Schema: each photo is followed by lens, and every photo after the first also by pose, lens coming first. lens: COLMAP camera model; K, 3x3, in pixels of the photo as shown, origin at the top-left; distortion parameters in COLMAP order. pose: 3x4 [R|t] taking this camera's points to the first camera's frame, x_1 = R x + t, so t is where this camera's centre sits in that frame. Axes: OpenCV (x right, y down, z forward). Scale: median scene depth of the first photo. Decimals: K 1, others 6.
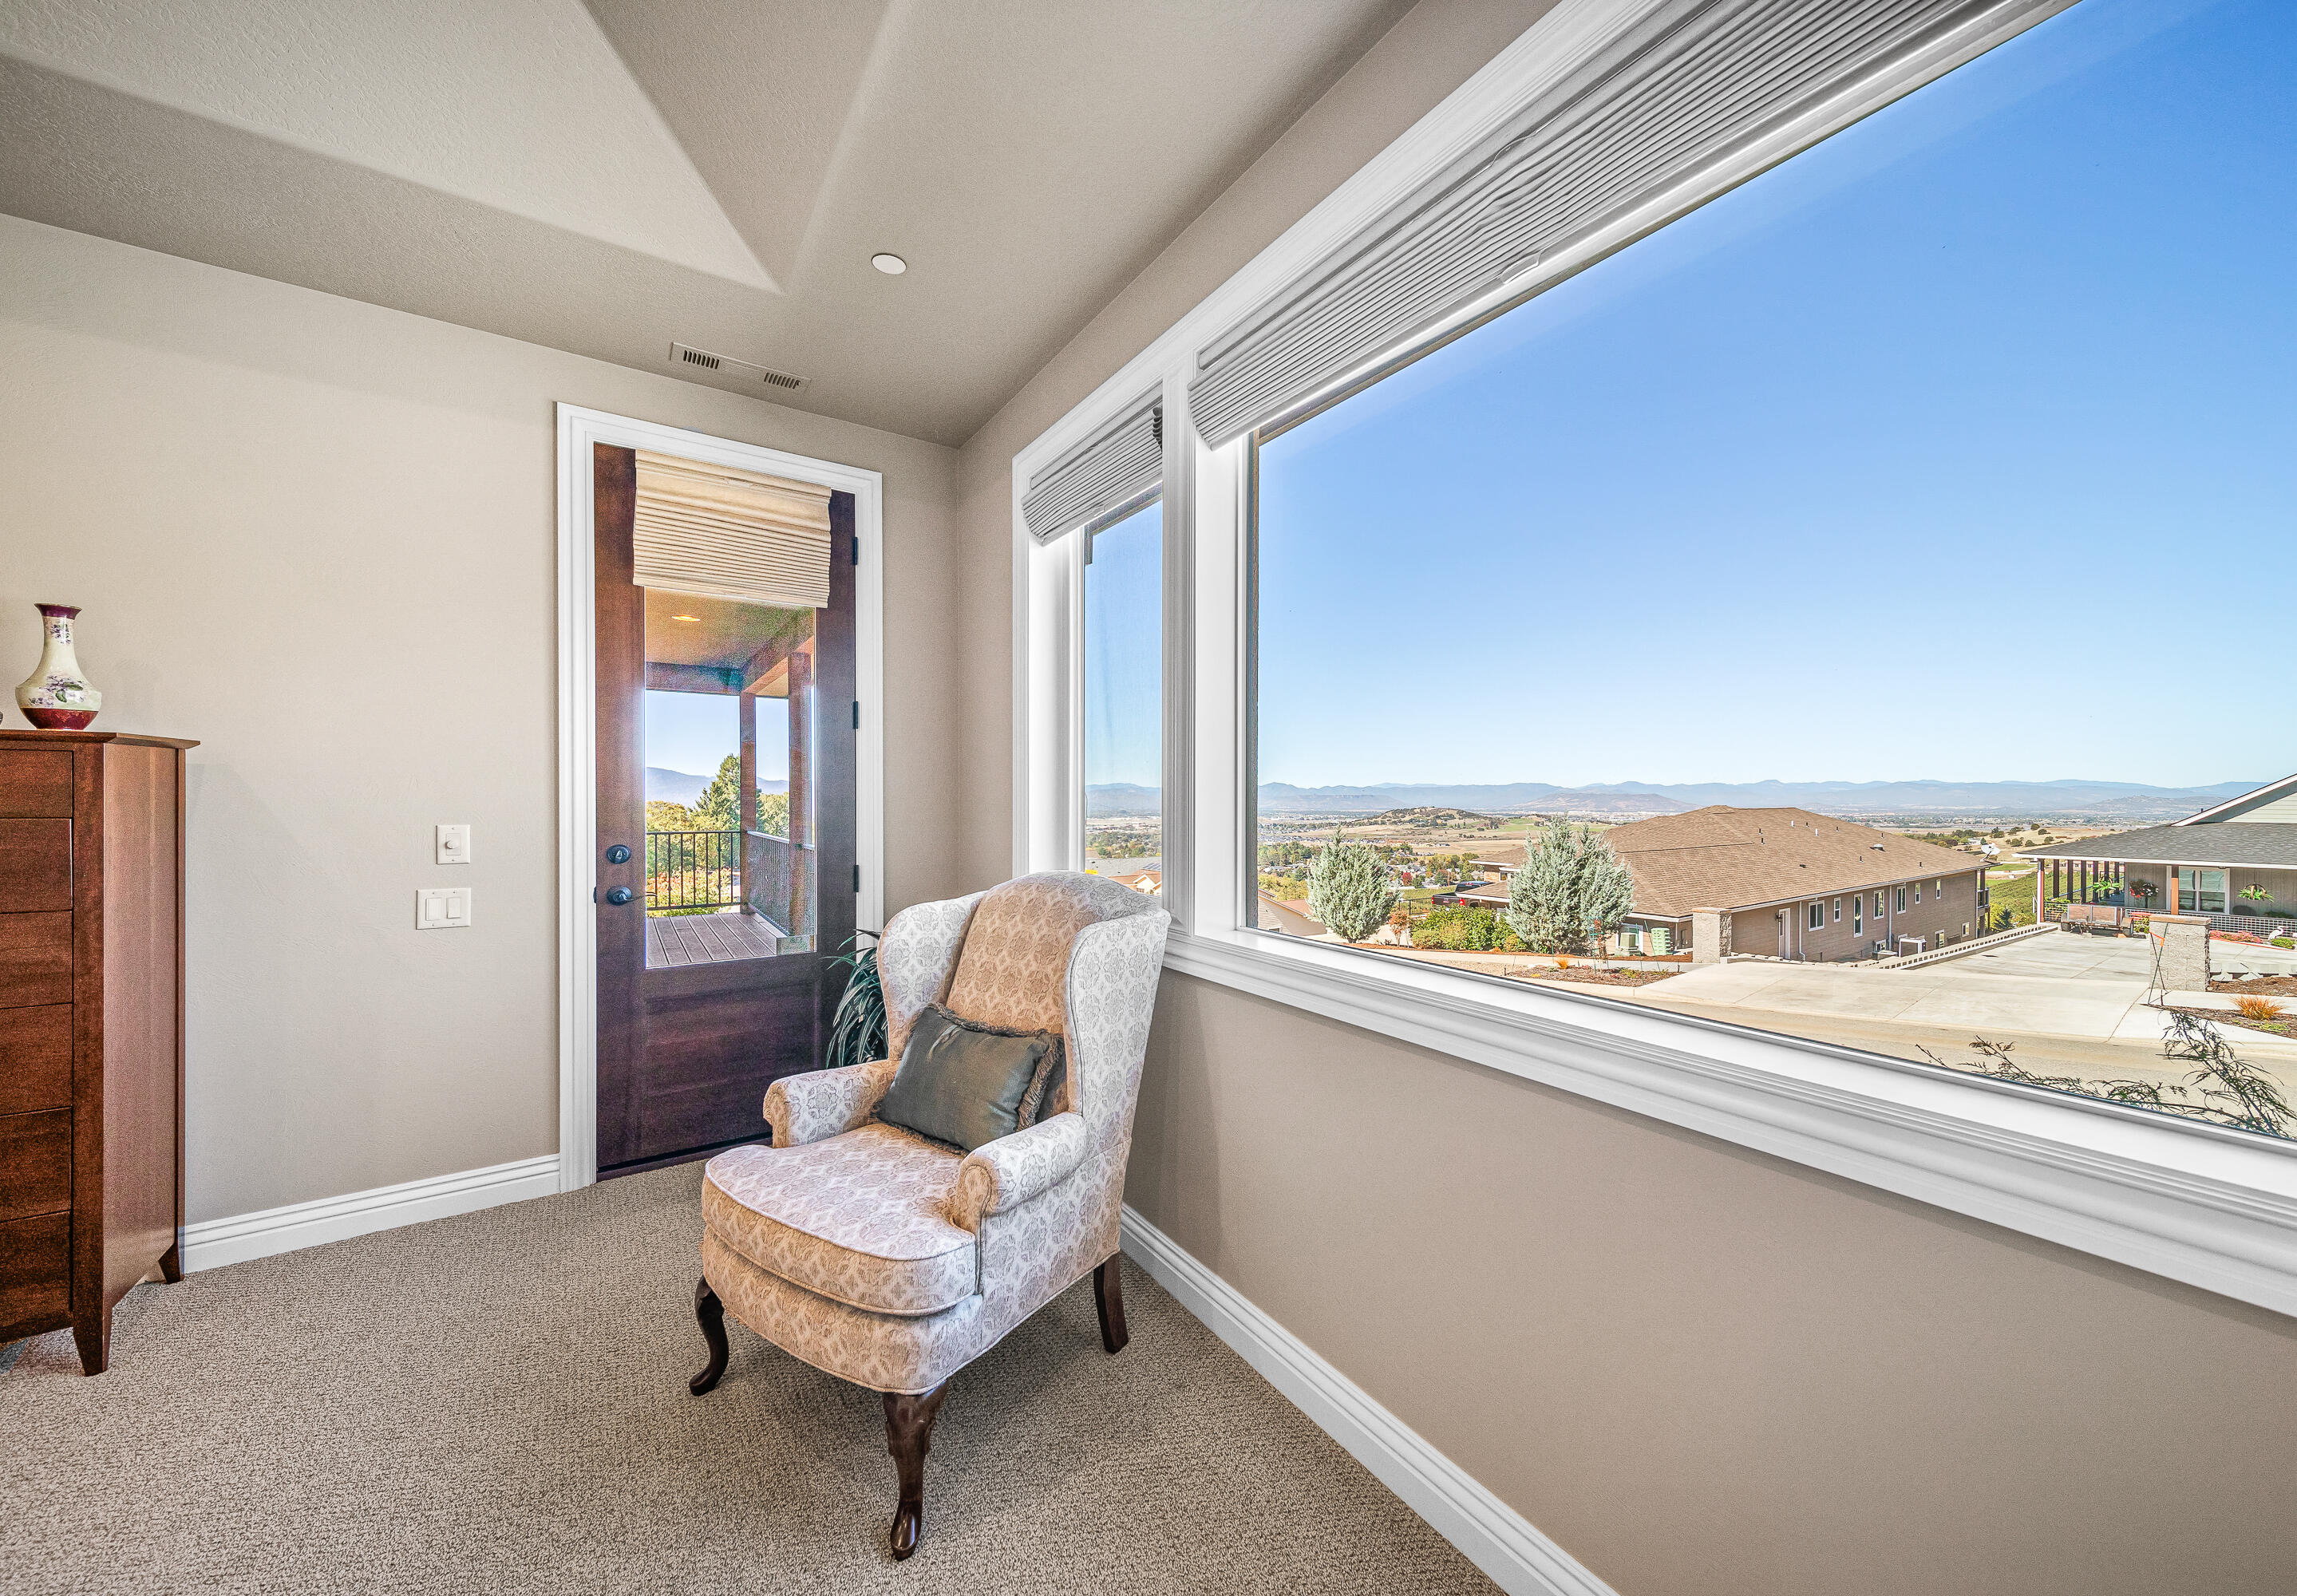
lens RADIAL K [[822.2, 0, 1224.5], [0, 822.2, 806.7], [0, 0, 1]] dist [0.006615, -0.000514]
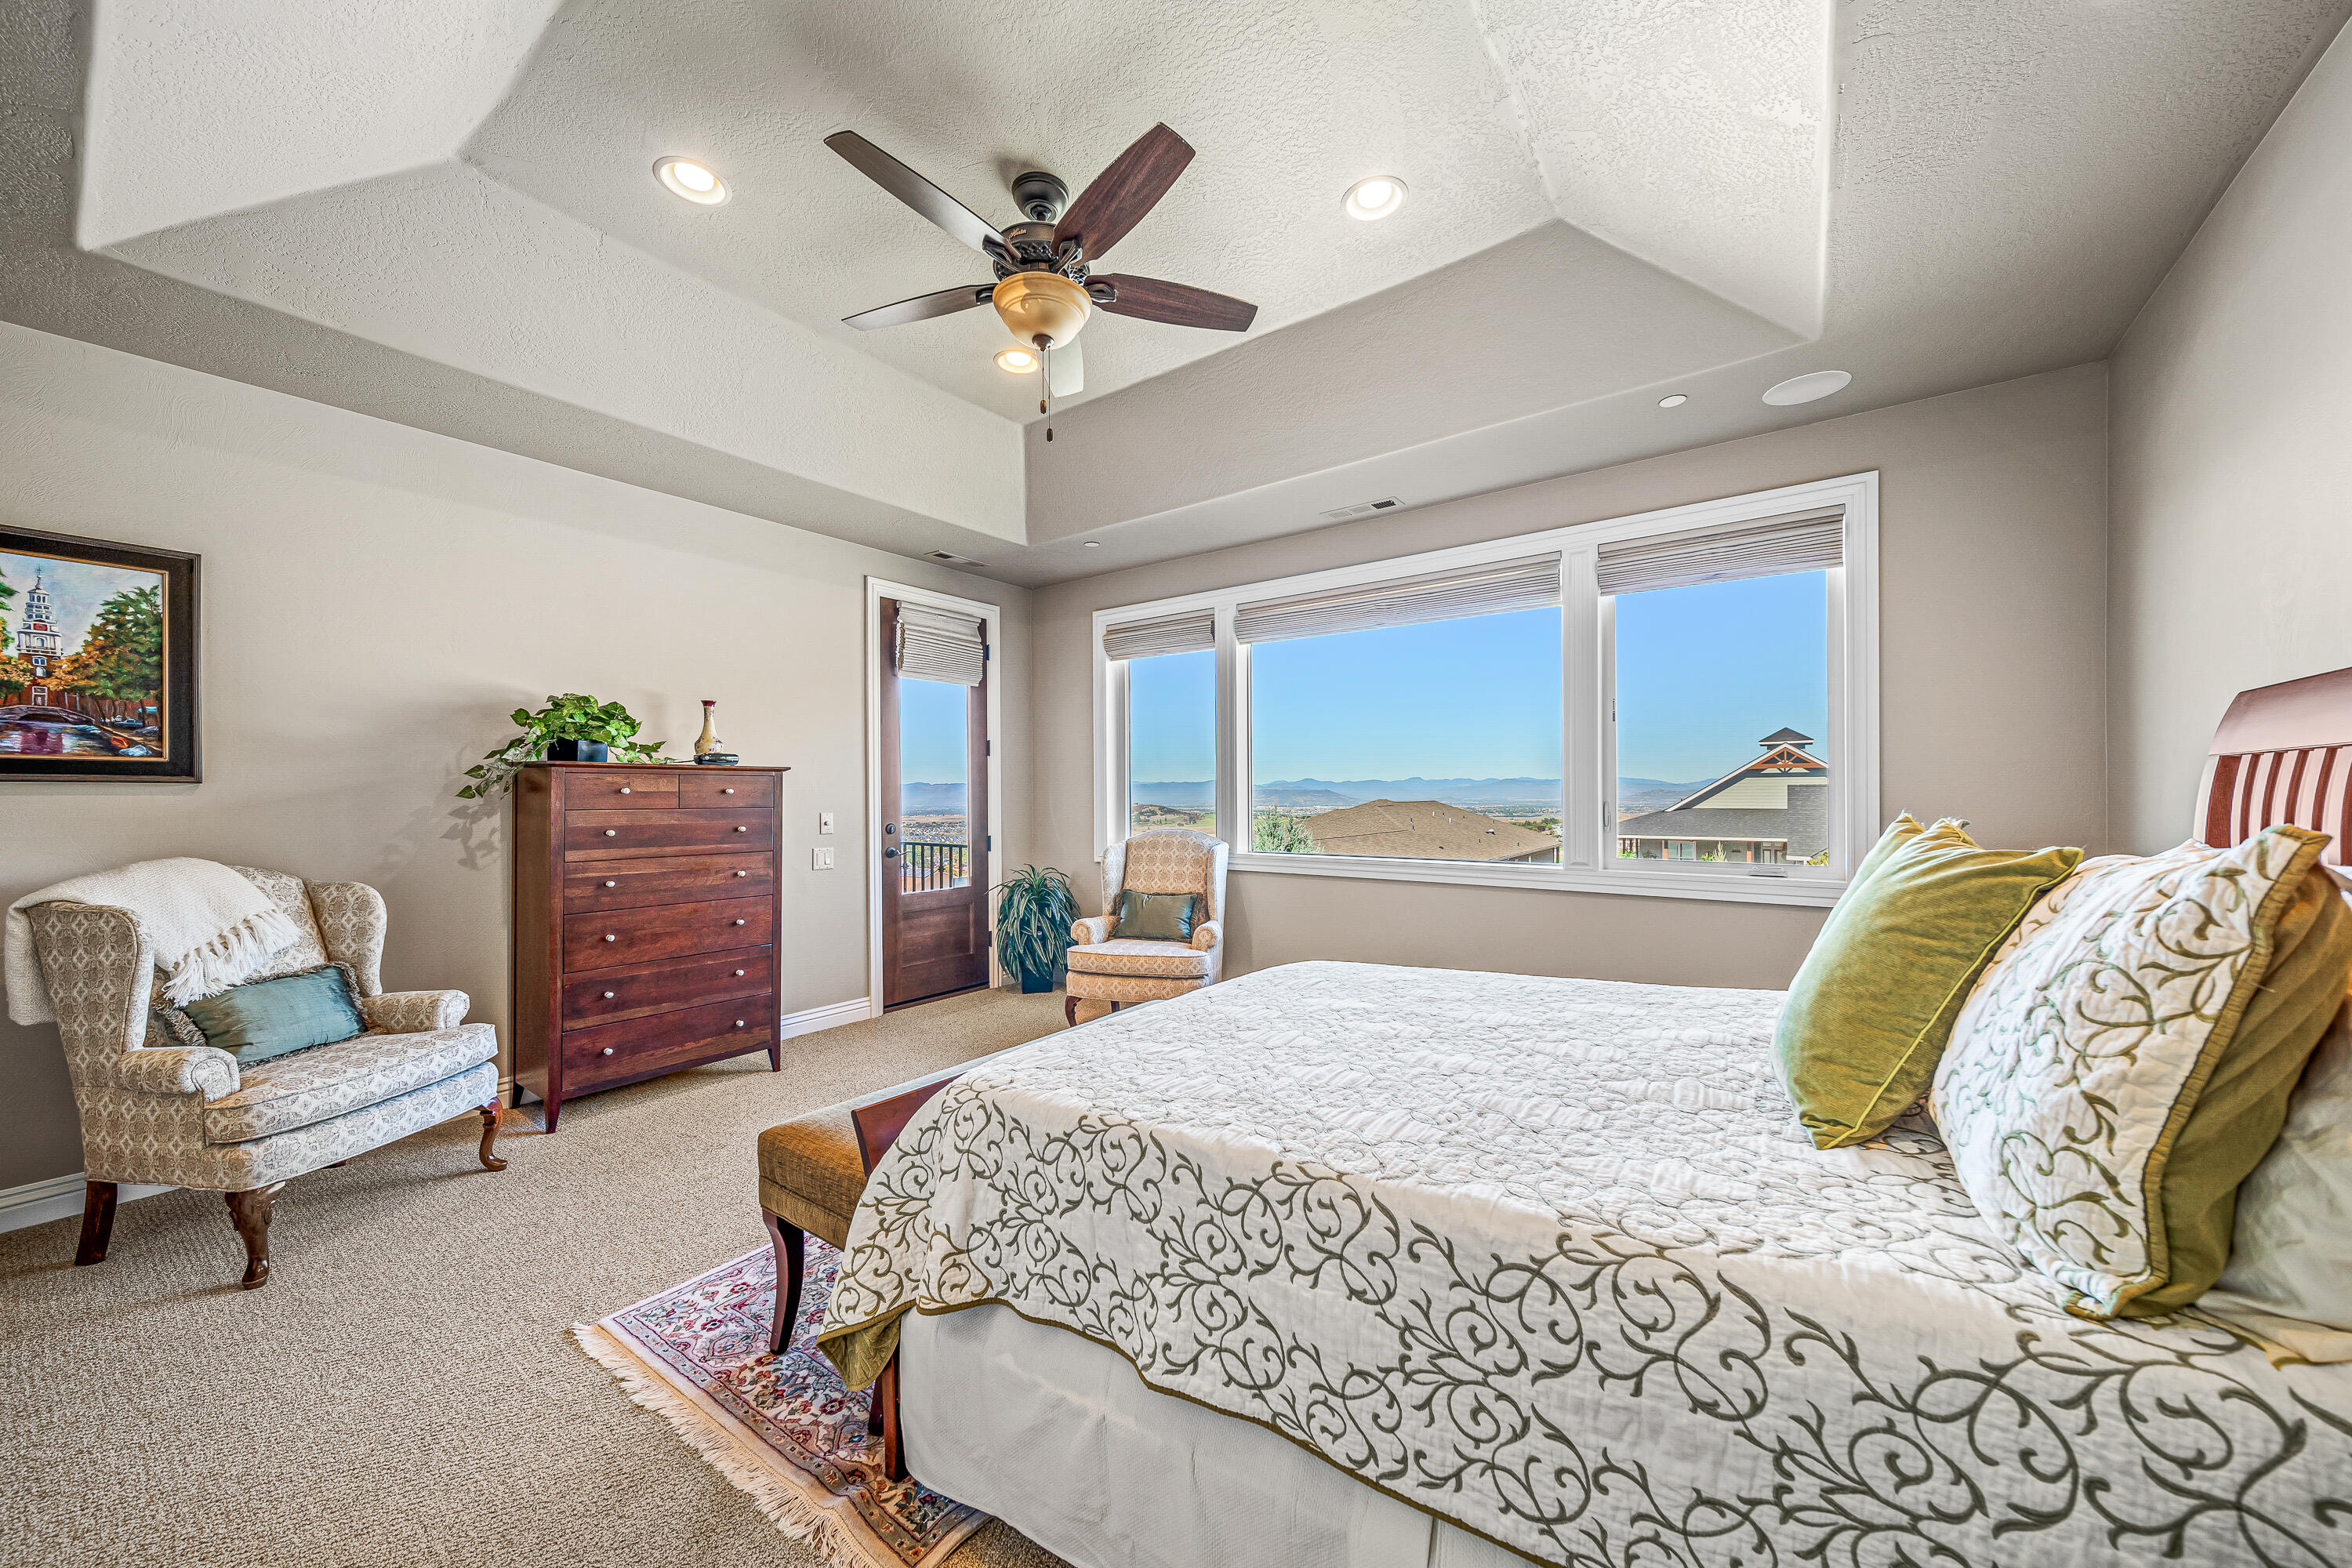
lens RADIAL K [[824.8, 0, 1191.6], [0, 824.8, 795.2], [0, 0, 1]] dist [0.007658, -0.001287]
pose [[0.948793, -0.007269, 0.315815, -0.675390], [0.010874, 0.999894, -0.009655, 0.009343], [-0.315711, 0.012594, 0.948772, -0.874640]]
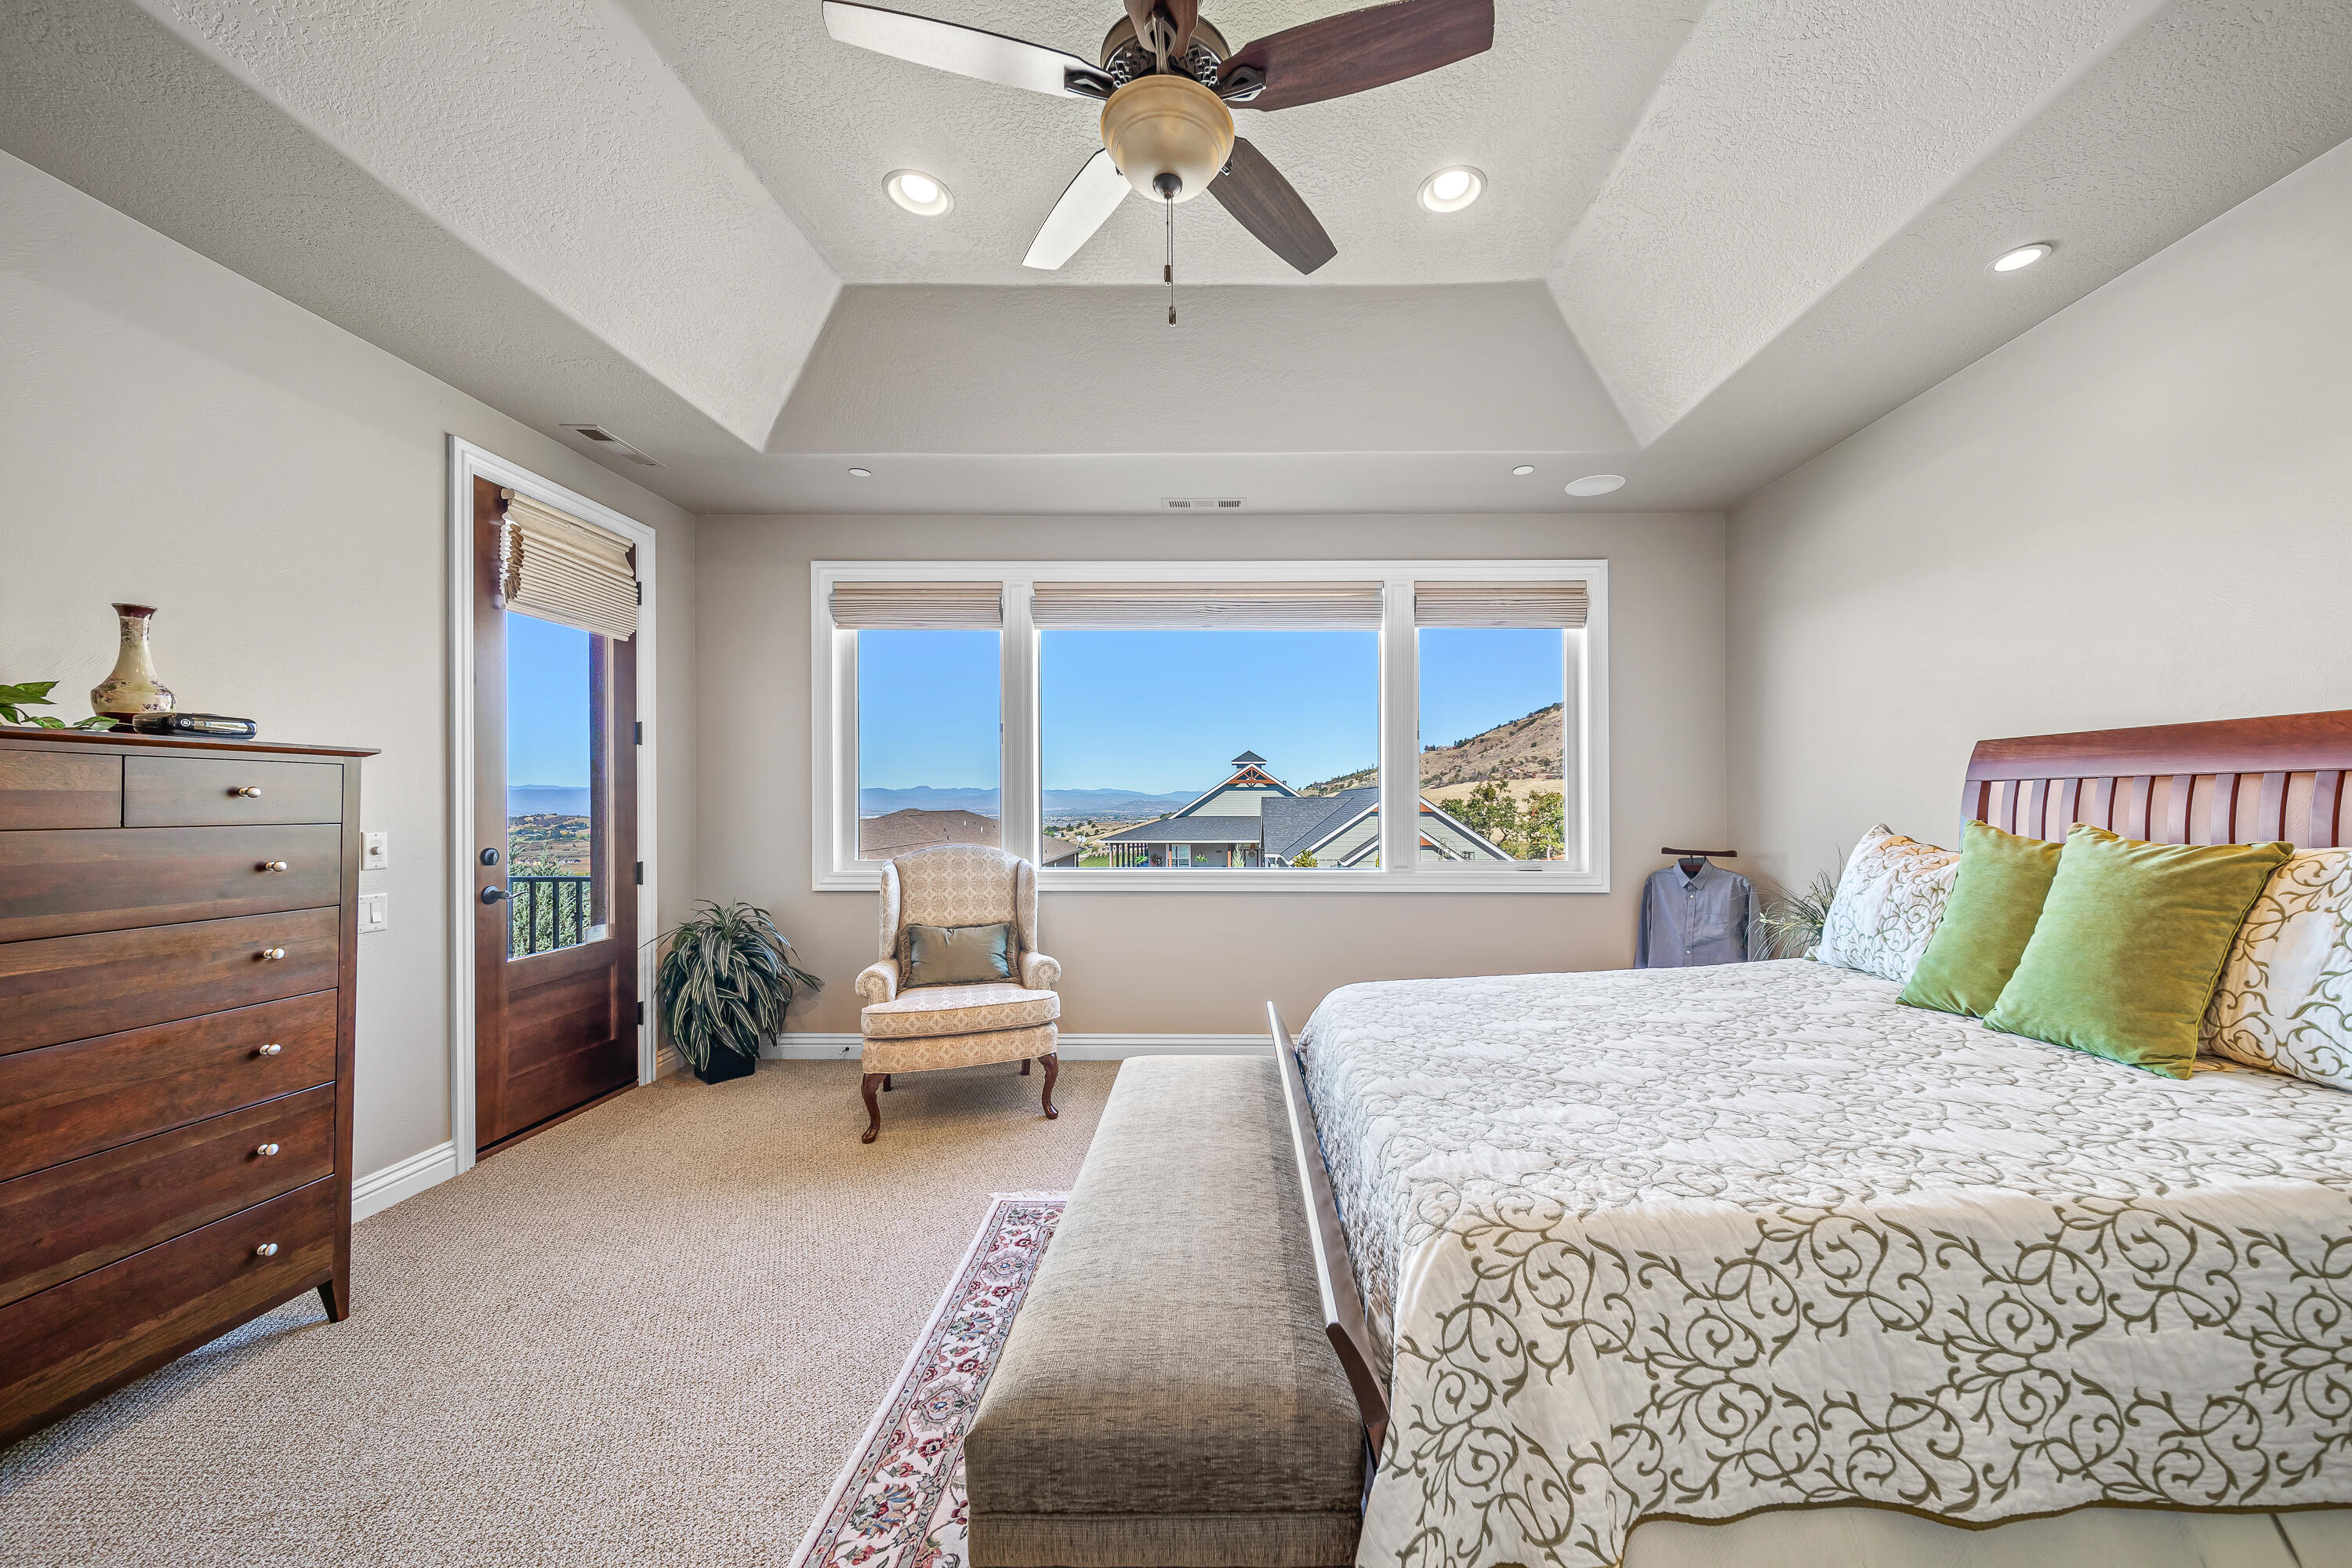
lens RADIAL K [[824.8, 0, 1226.8], [0, 824.8, 796.2], [0, 0, 1]] dist [0.007658, -0.001287]
pose [[0.590423, 0.003762, 0.807085, -1.033287], [0.010827, 0.999862, -0.012582, 0.002734], [-0.807021, 0.016167, 0.590301, -0.416750]]
